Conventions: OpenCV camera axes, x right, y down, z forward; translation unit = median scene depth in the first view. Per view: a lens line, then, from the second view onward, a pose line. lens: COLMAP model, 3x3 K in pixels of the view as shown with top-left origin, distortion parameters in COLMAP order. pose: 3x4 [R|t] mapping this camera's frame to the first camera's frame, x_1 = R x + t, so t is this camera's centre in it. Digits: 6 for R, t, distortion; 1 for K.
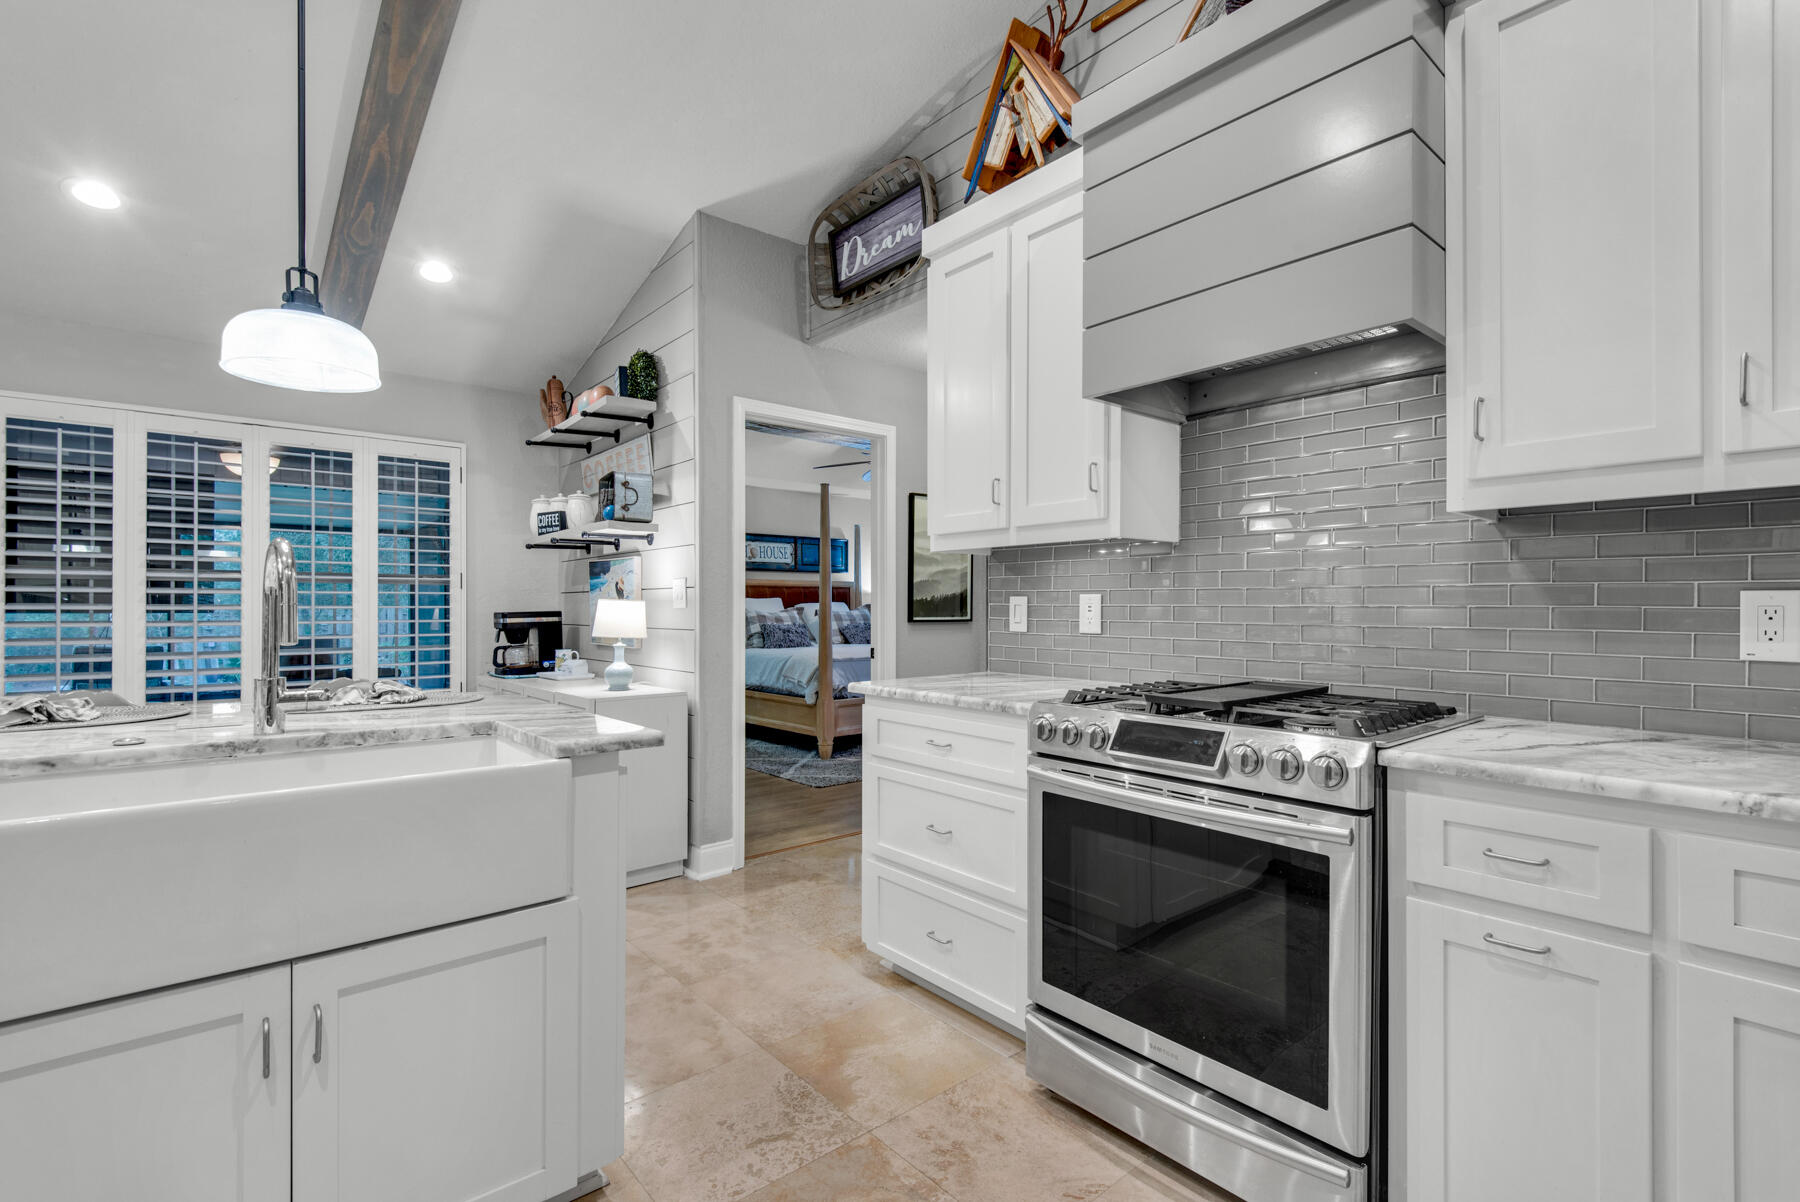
lens RADIAL K [[824.9, 0, 896.9], [0, 824.9, 601.4], [0, 0, 1]] dist [-0.000500, -0.000013]
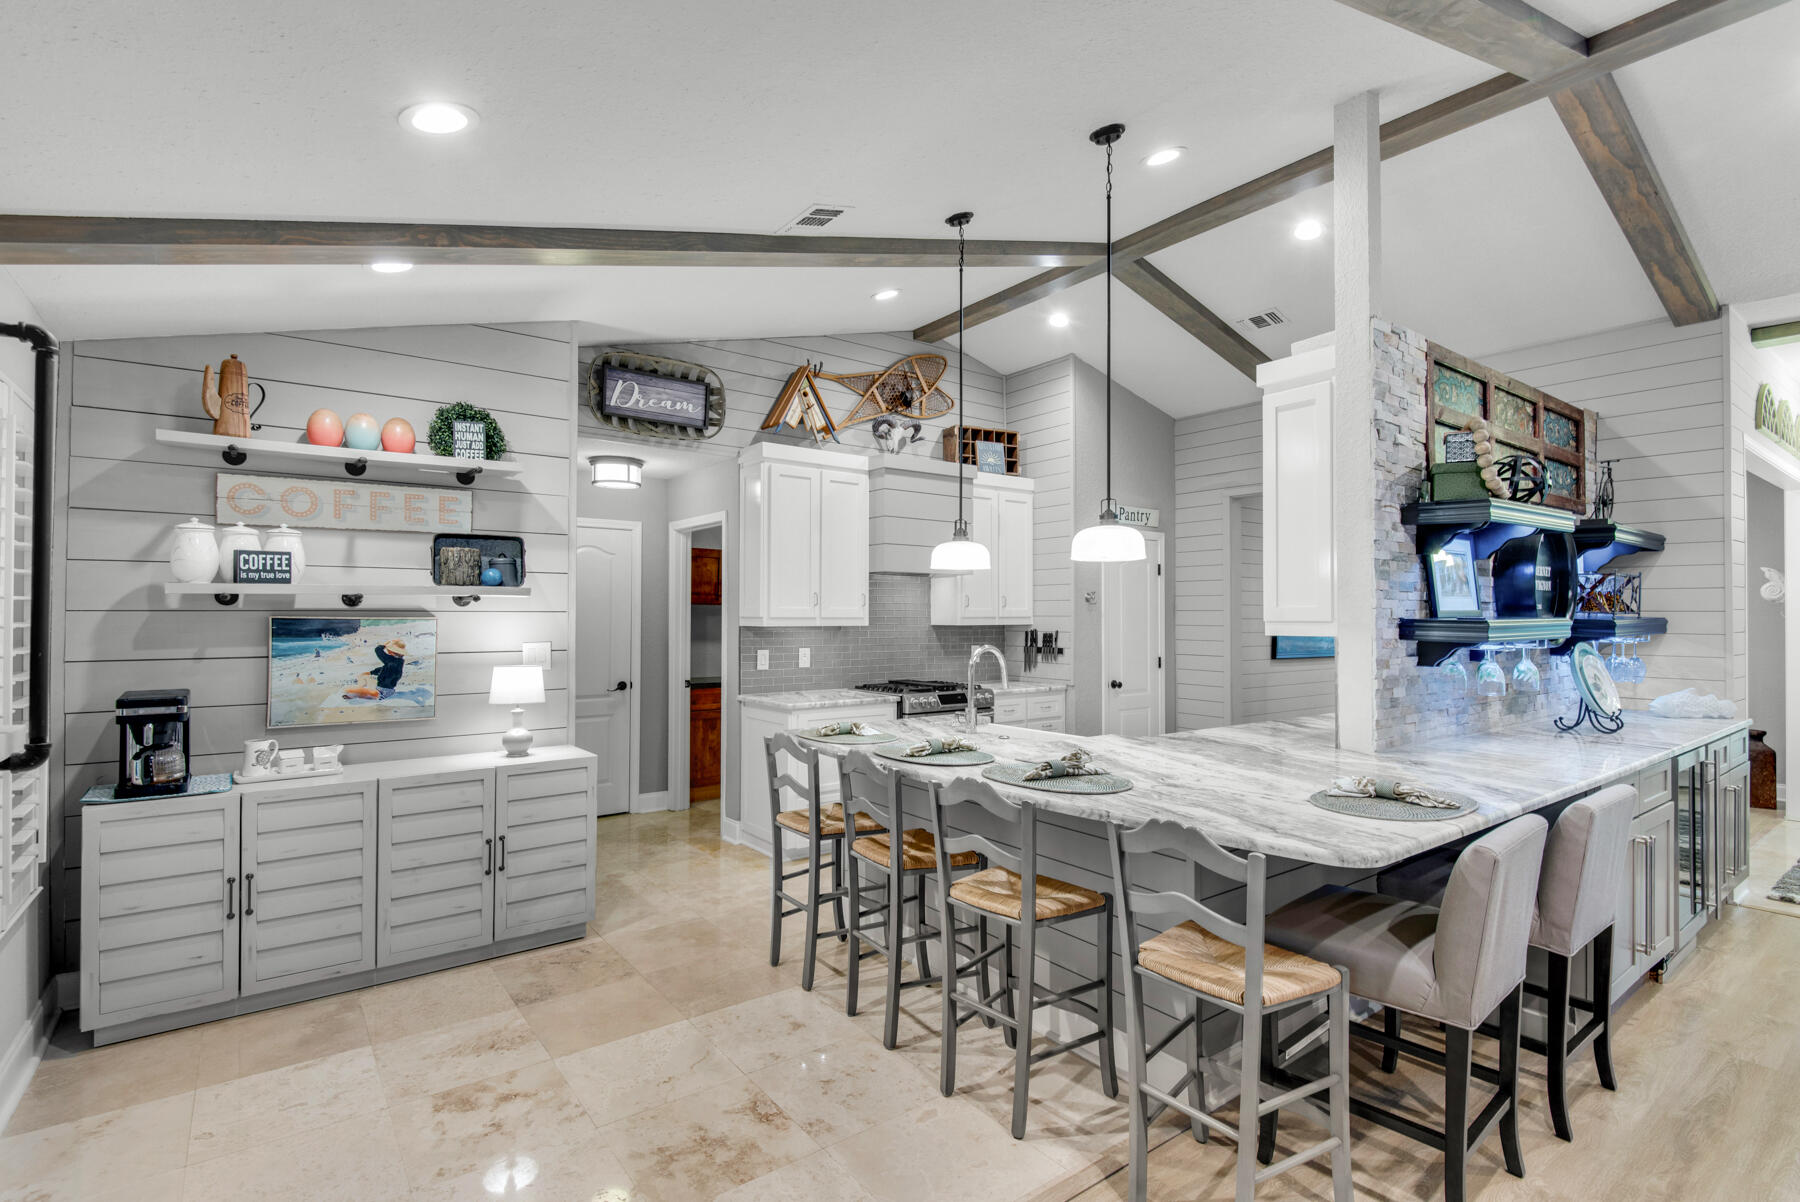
lens RADIAL K [[865.3, 0, 899.2], [0, 865.3, 603.8], [0, 0, 1]] dist [0.001544, 0.000143]
pose [[0.039440, 0.012009, 0.999150, -1.537922], [-0.005164, 0.999917, -0.011814, -0.076830], [-0.999209, -0.004693, 0.039499, 0.556167]]
